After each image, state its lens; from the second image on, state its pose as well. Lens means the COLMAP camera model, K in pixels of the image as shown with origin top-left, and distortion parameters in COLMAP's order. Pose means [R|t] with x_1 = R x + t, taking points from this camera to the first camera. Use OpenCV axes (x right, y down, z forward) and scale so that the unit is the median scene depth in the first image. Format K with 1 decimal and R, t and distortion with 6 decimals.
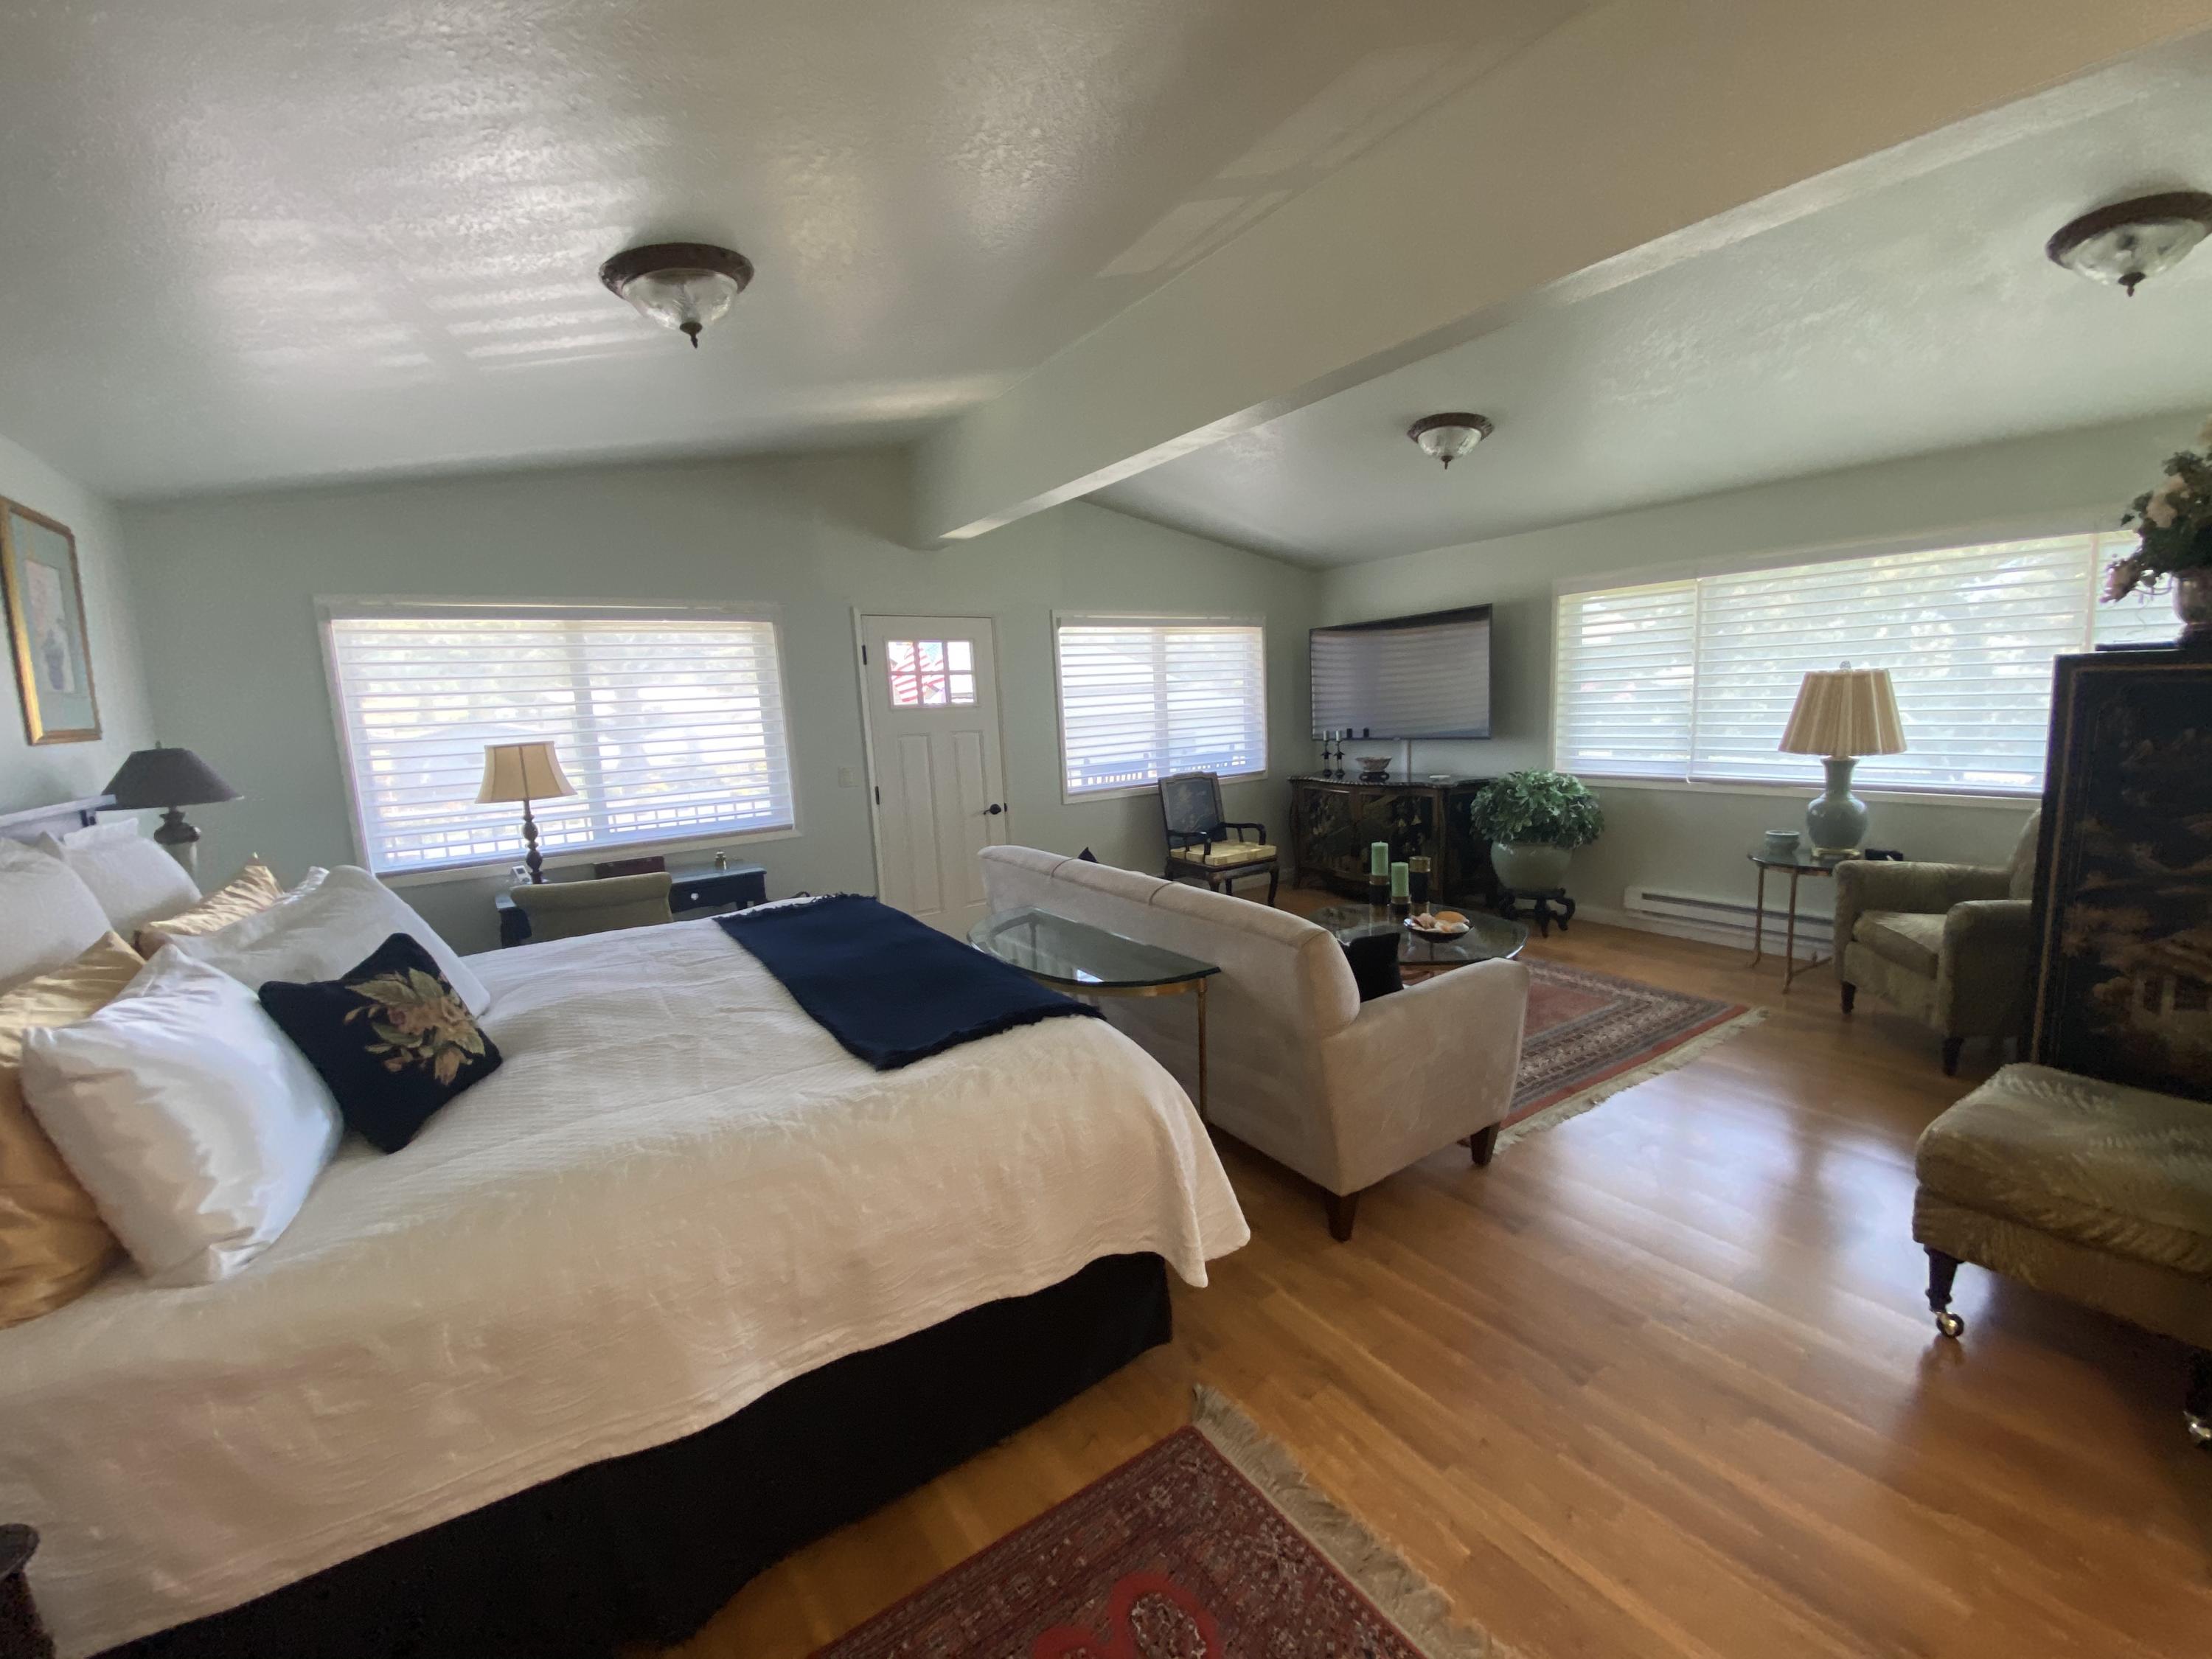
lens RADIAL K [[881.1, 0, 1106.0], [0, 881.1, 829.5], [0, 0, 1]] dist [0.024445, -0.026197]
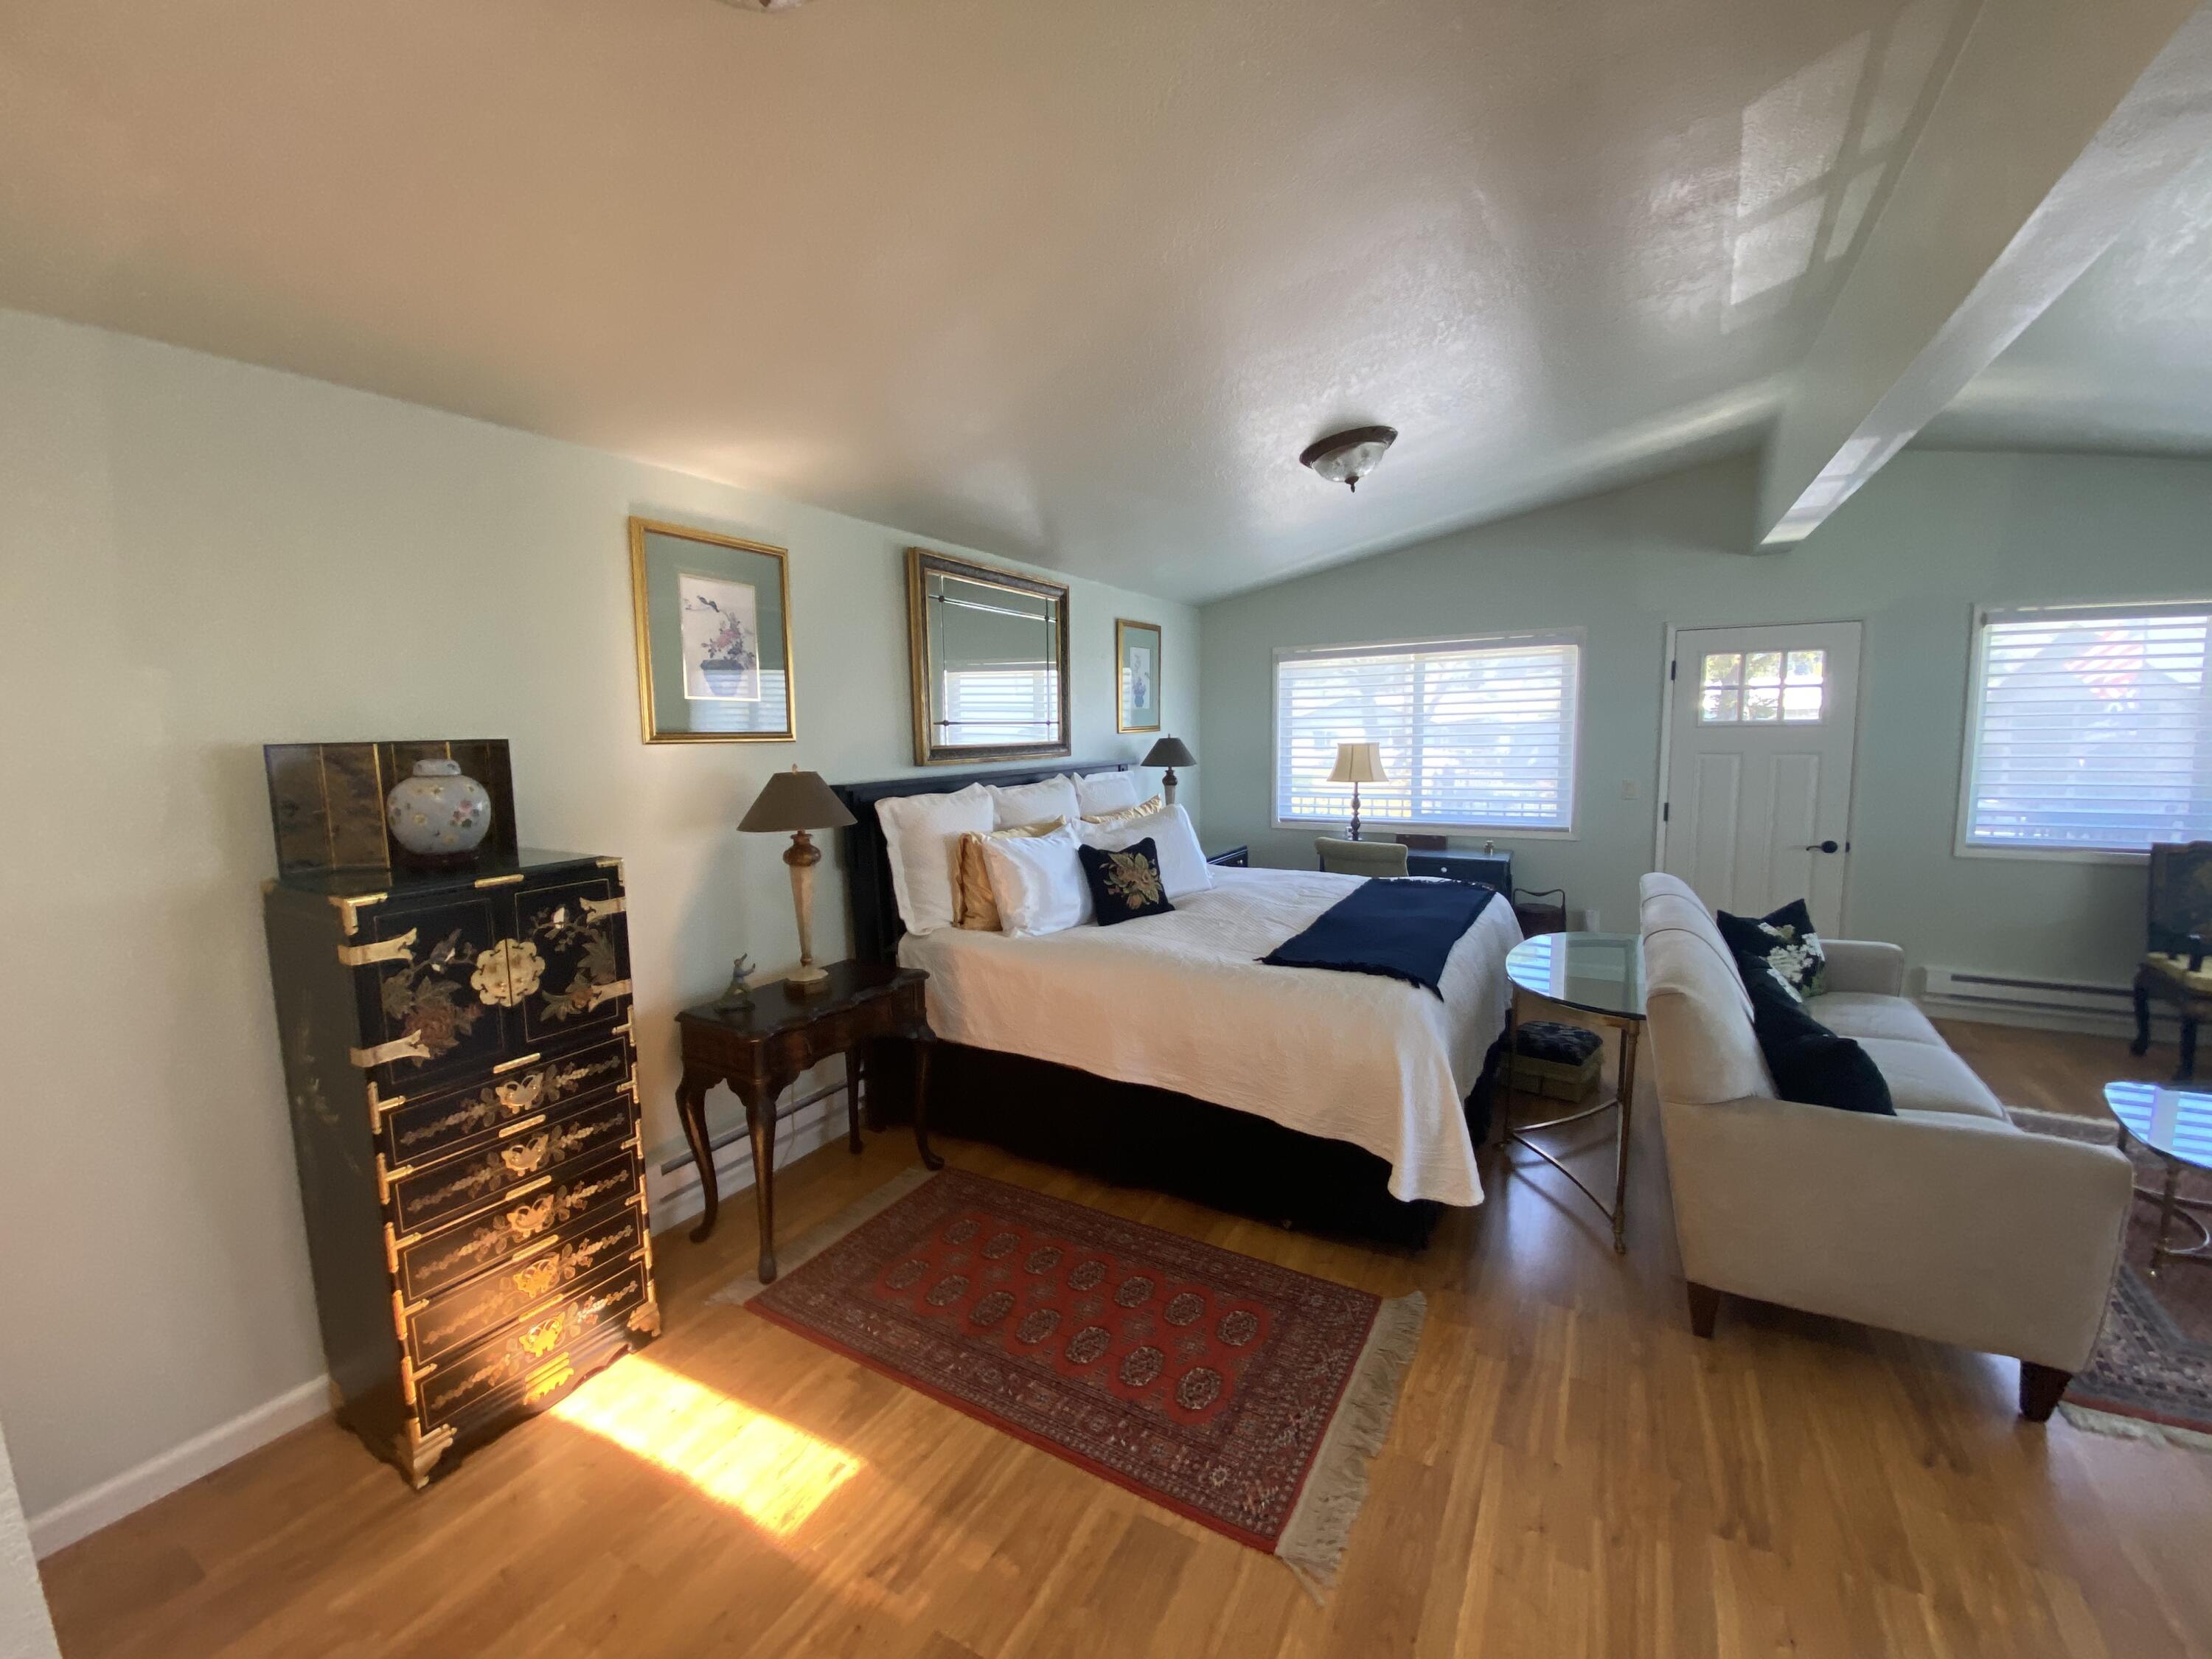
lens RADIAL K [[881.1, 0, 1106.0], [0, 881.1, 829.5], [0, 0, 1]] dist [0.024445, -0.026197]
pose [[0.427258, 0.142698, -0.892798, 0.475325], [-0.132182, 0.986715, 0.094452, -0.039461], [0.894415, 0.077656, 0.440444, 0.000865]]
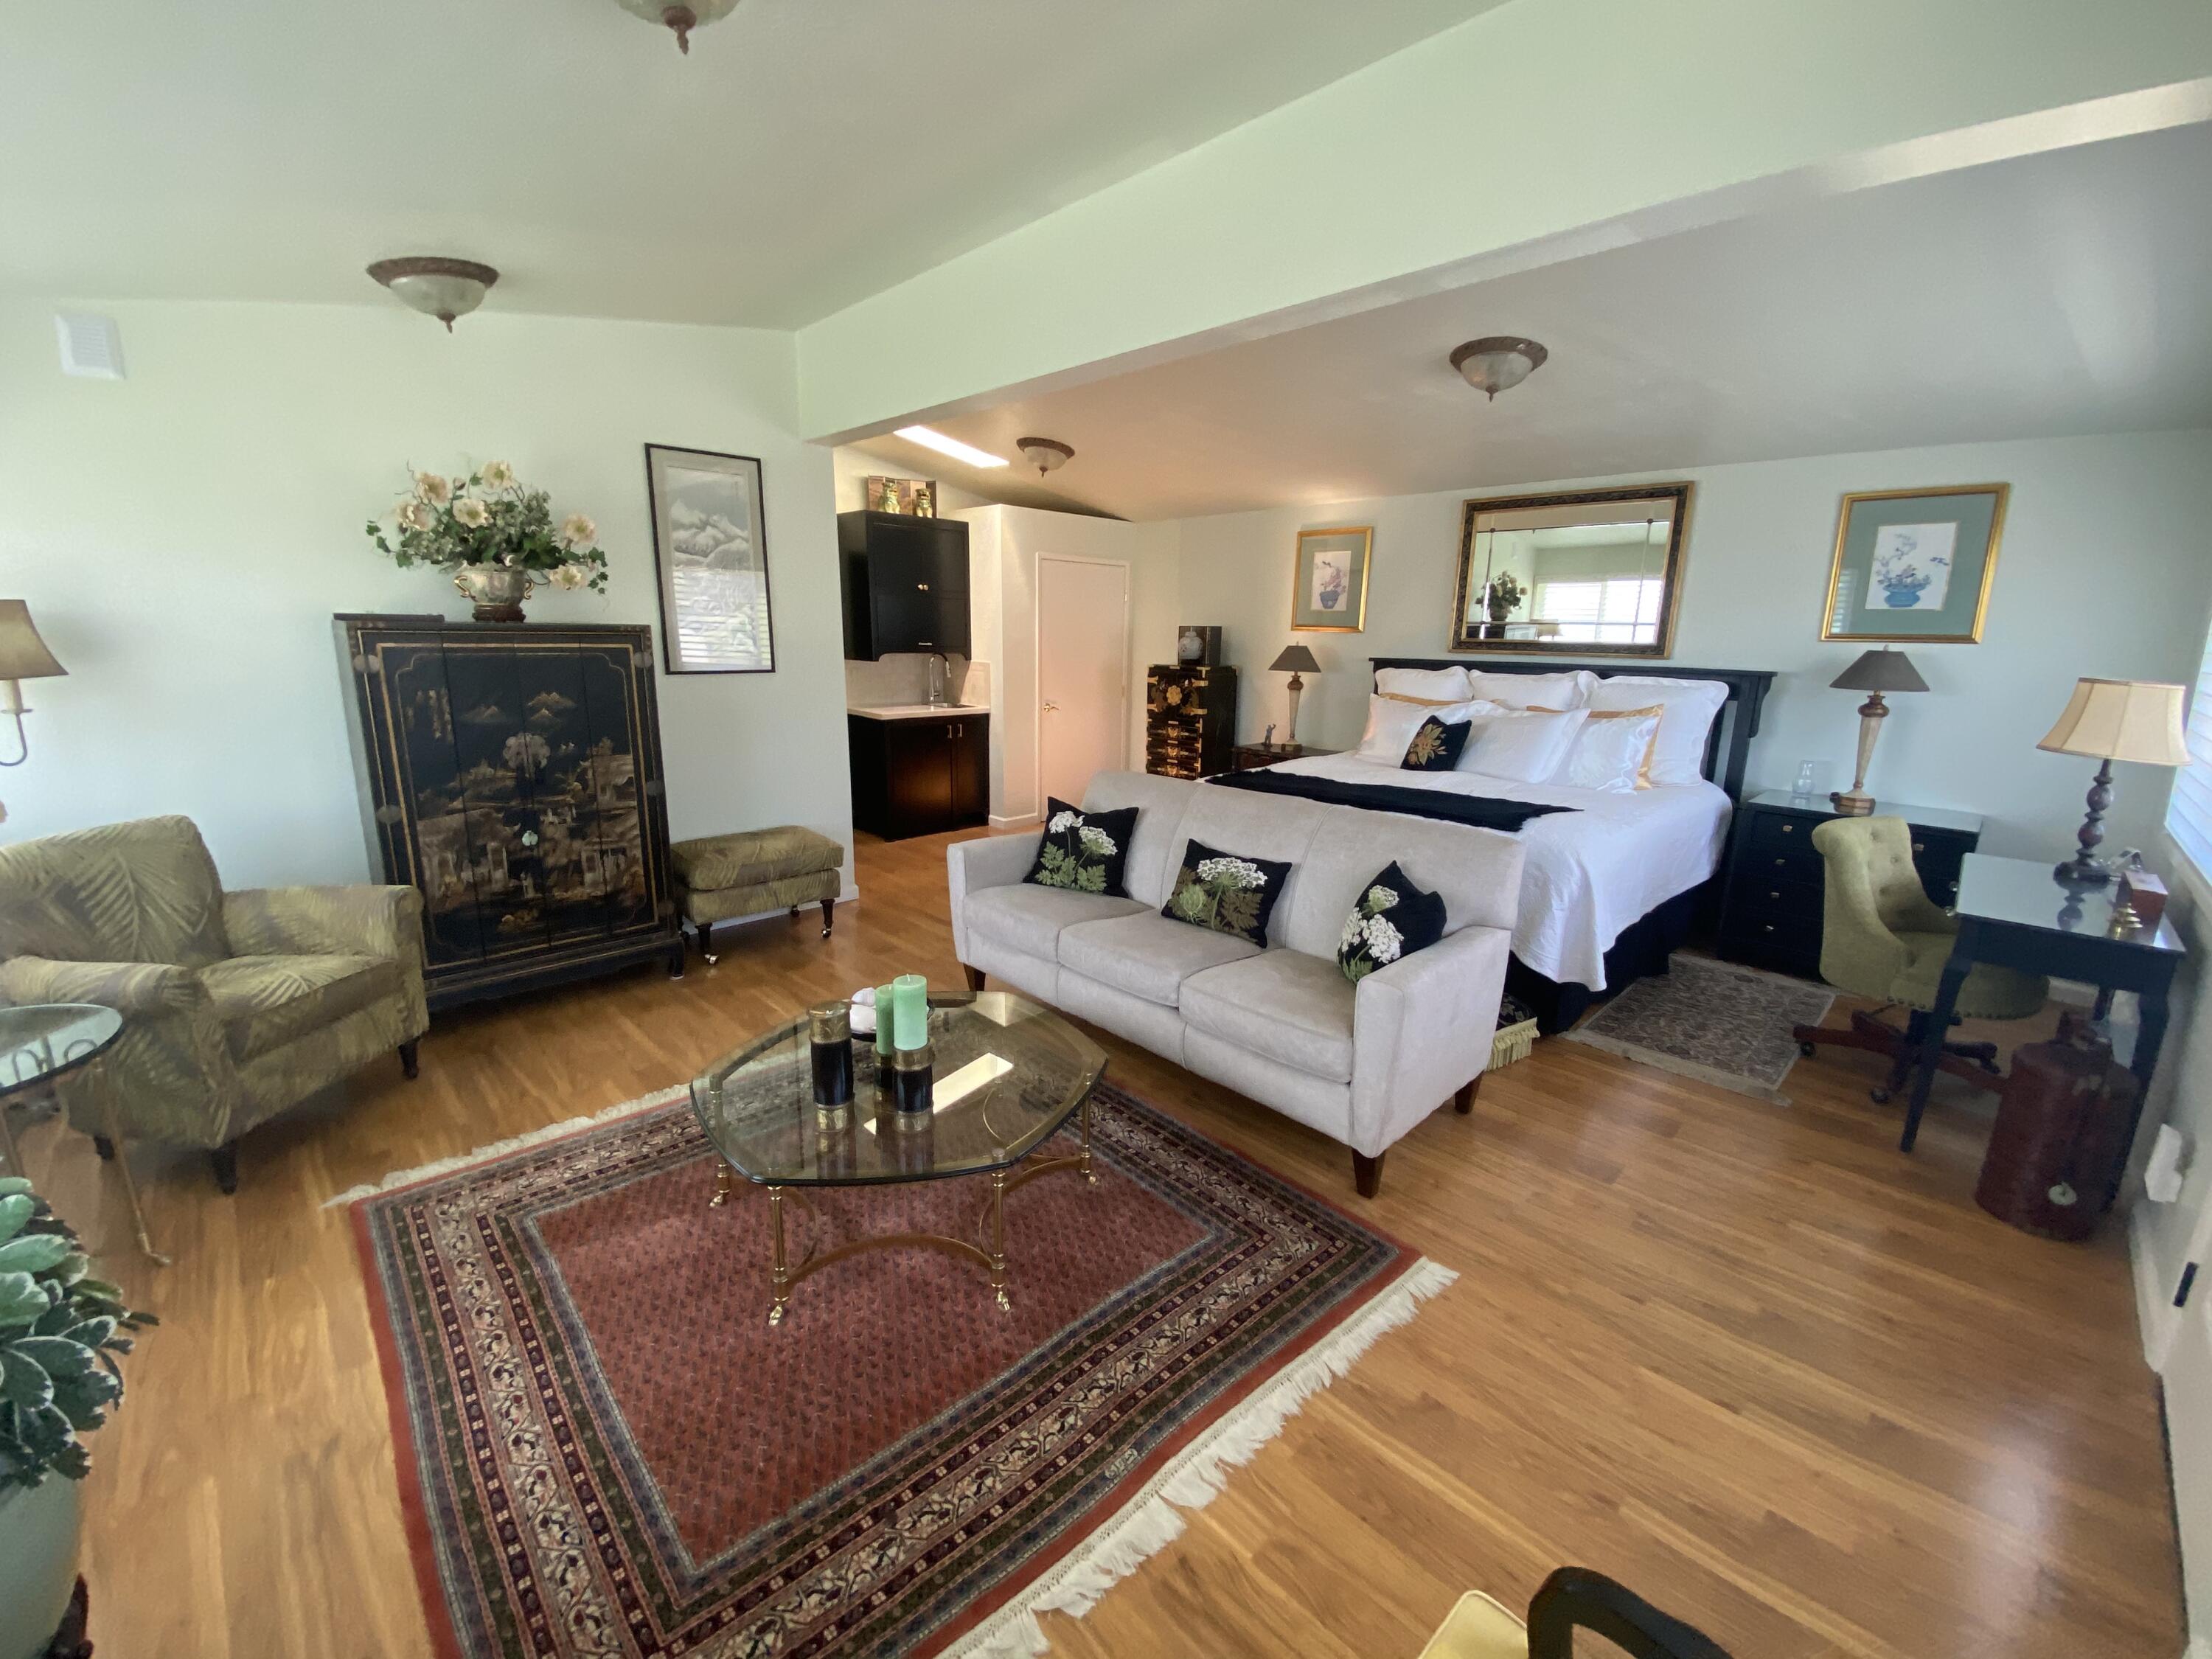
lens RADIAL K [[881.1, 0, 1106.0], [0, 881.1, 829.5], [0, 0, 1]] dist [0.024445, -0.026197]
pose [[-0.982255, 0.078235, -0.170453, 0.334602], [0.008921, 0.927303, 0.374204, -0.266067], [0.187337, 0.366043, -0.911547, 1.550717]]
